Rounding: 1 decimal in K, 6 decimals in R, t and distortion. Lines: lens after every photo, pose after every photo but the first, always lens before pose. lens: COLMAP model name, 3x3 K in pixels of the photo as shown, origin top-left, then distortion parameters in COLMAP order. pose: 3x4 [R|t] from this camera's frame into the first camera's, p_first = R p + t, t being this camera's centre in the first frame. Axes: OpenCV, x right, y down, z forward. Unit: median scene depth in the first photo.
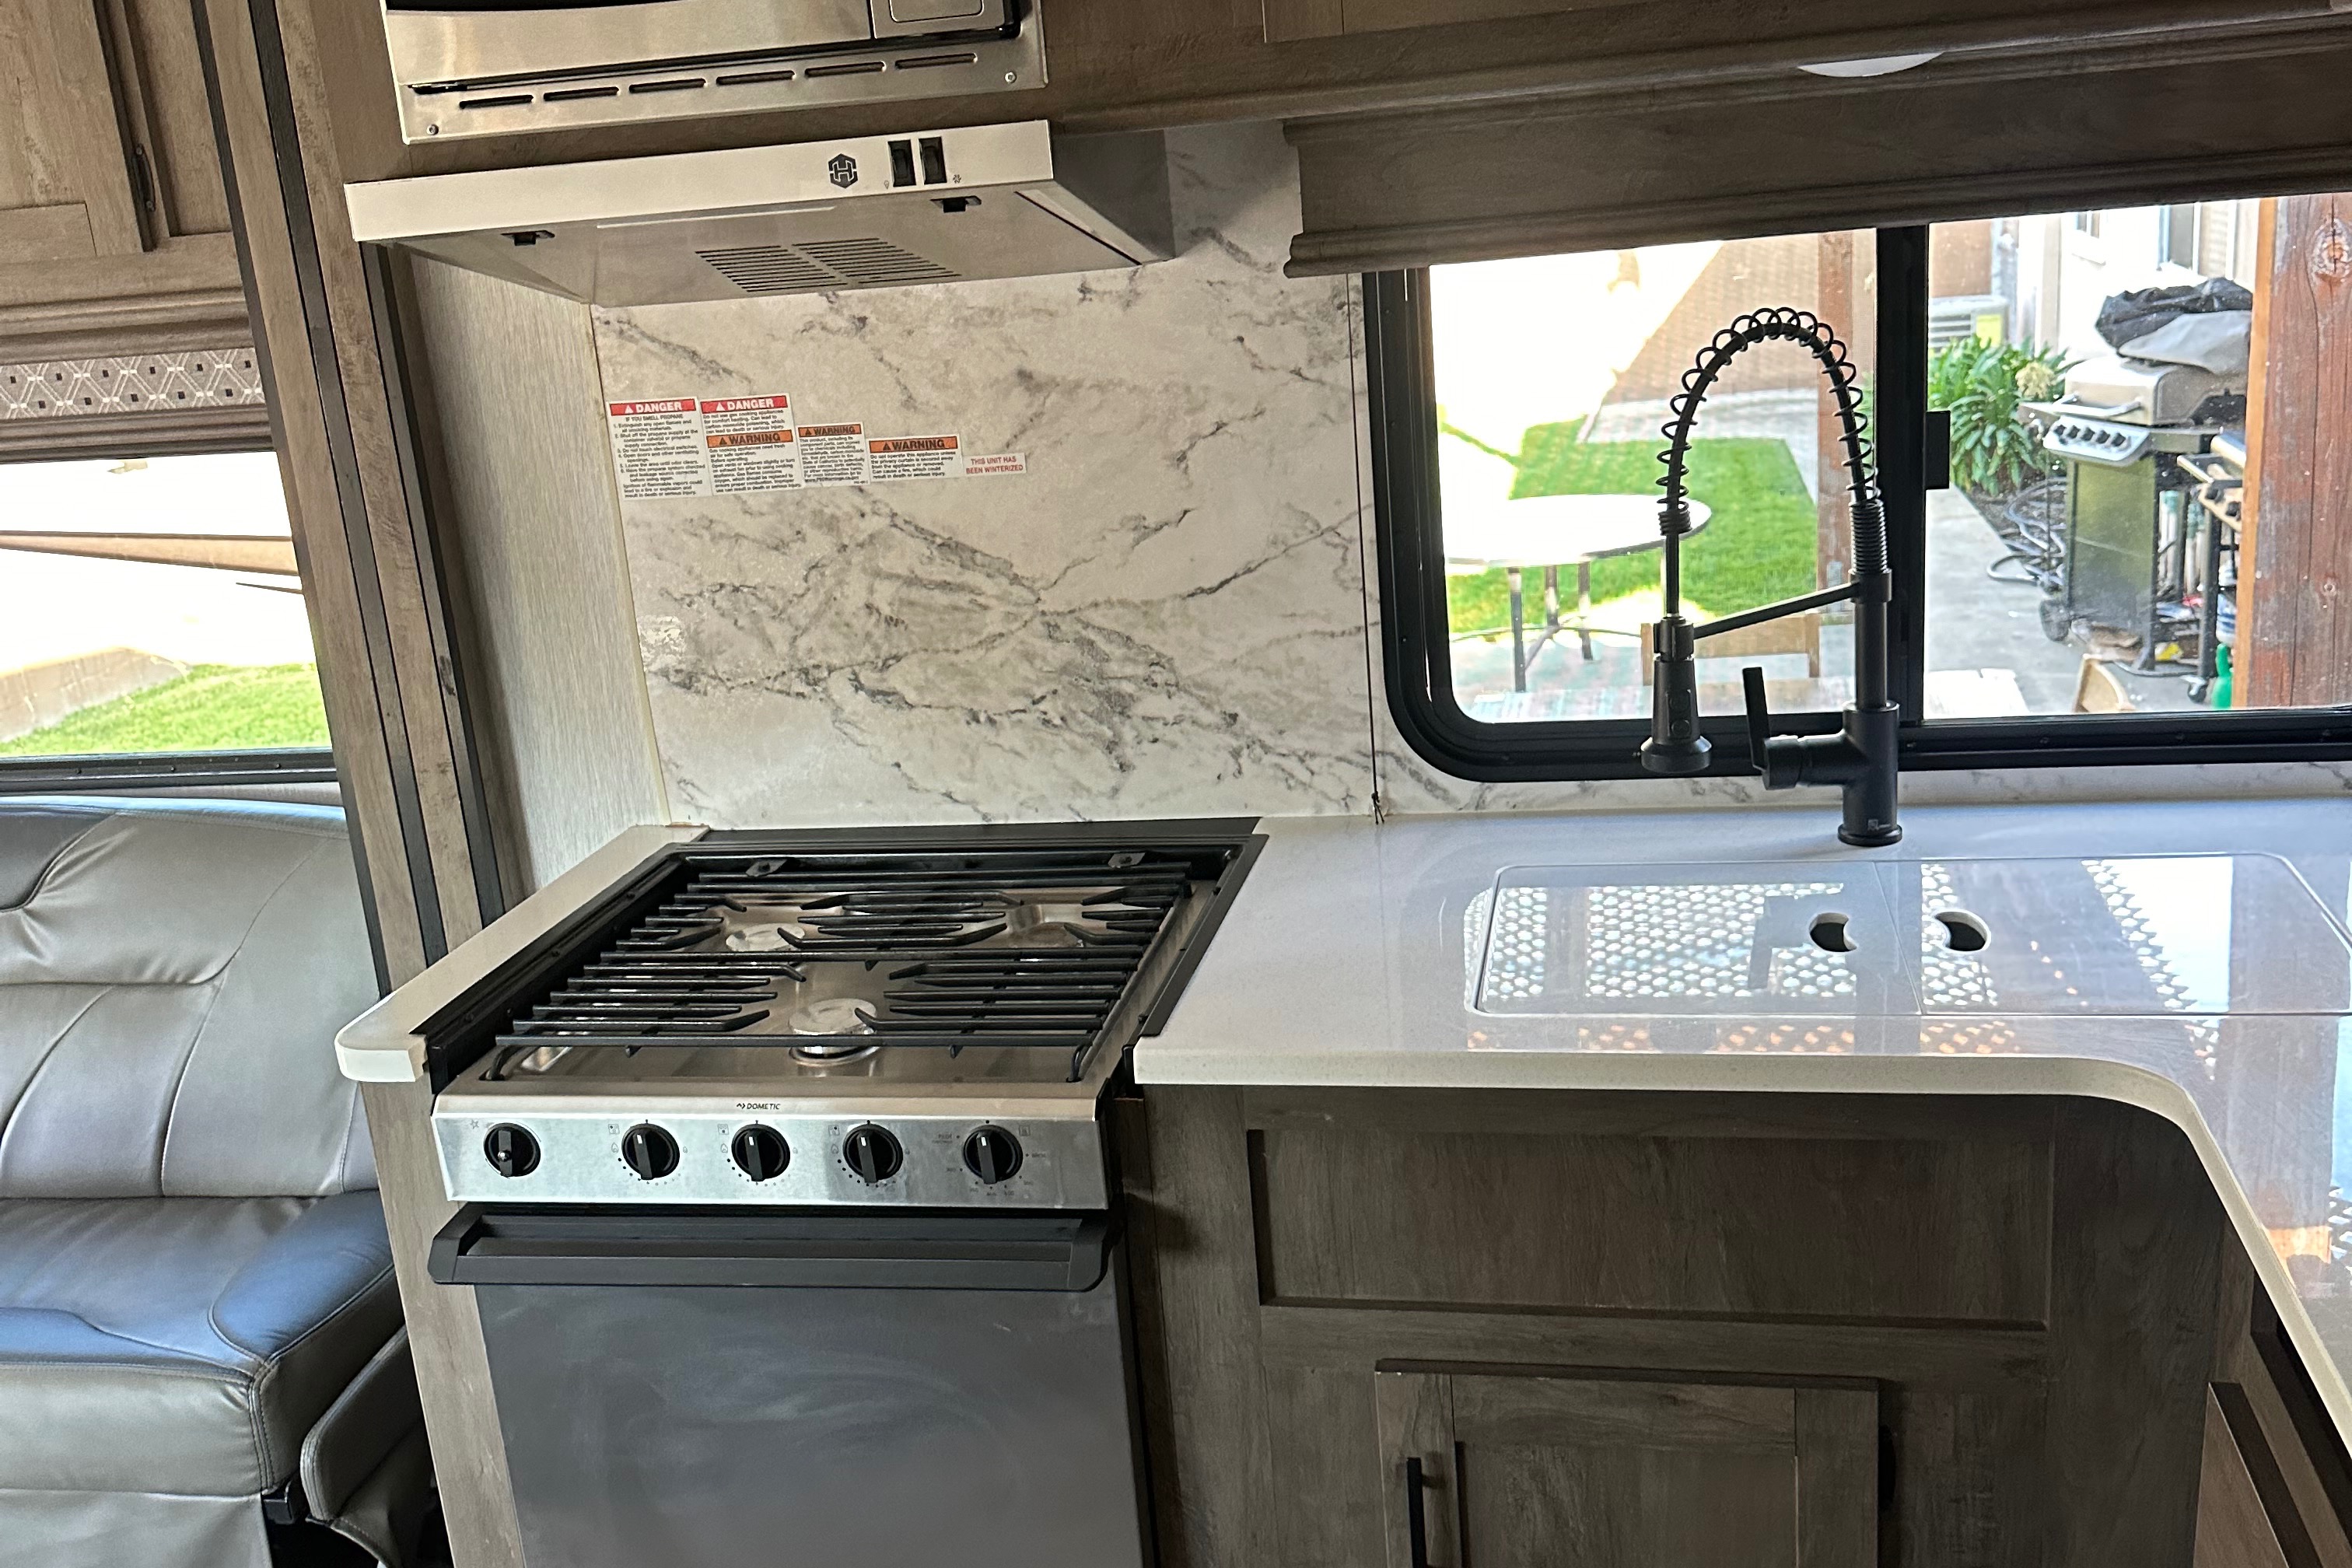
lens RADIAL K [[2209.7, 0, 1184.2], [0, 2209.7, 806.8], [0, 0, 1]] dist [0.205567, -0.364604]
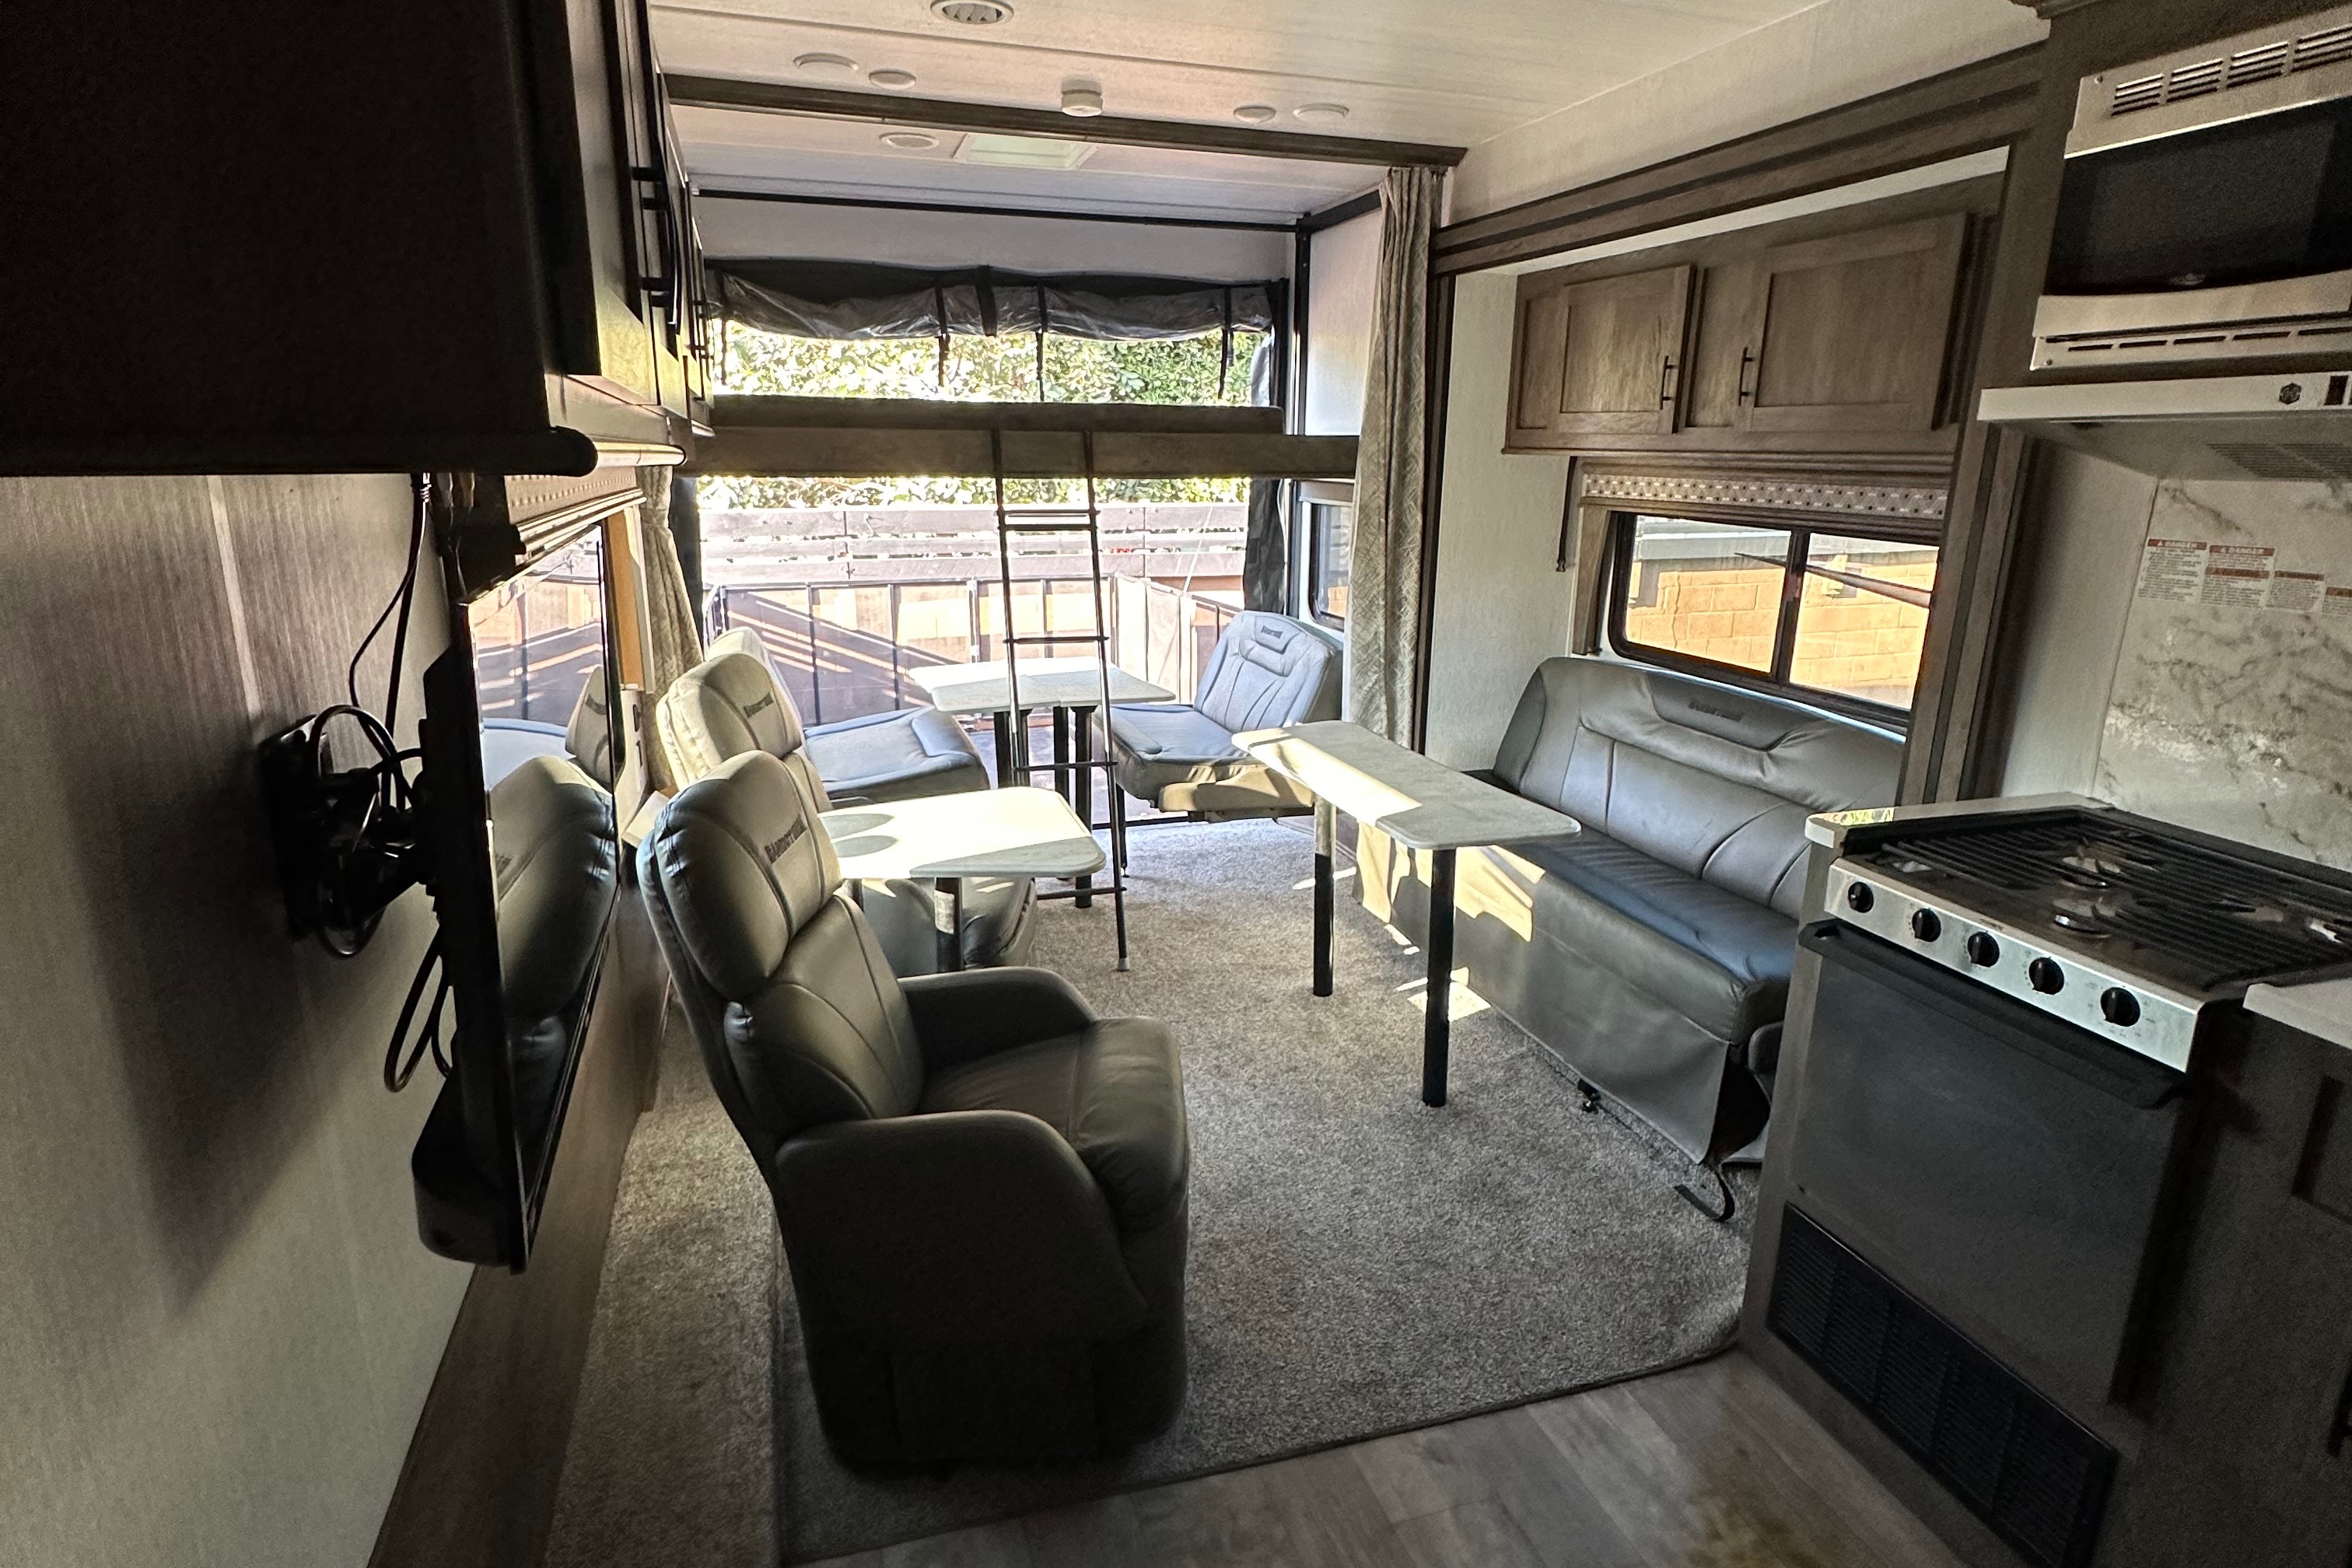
lens RADIAL K [[1259.7, 0, 1176.0], [0, 1259.7, 784.0], [0, 0, 1]] dist [-0.000905, -0.000667]
pose [[0.489524, 0.314053, -0.813472, 0.201947], [-0.298980, 0.936792, 0.181745, 0.033825], [0.819132, 0.154244, 0.552478, -0.059233]]
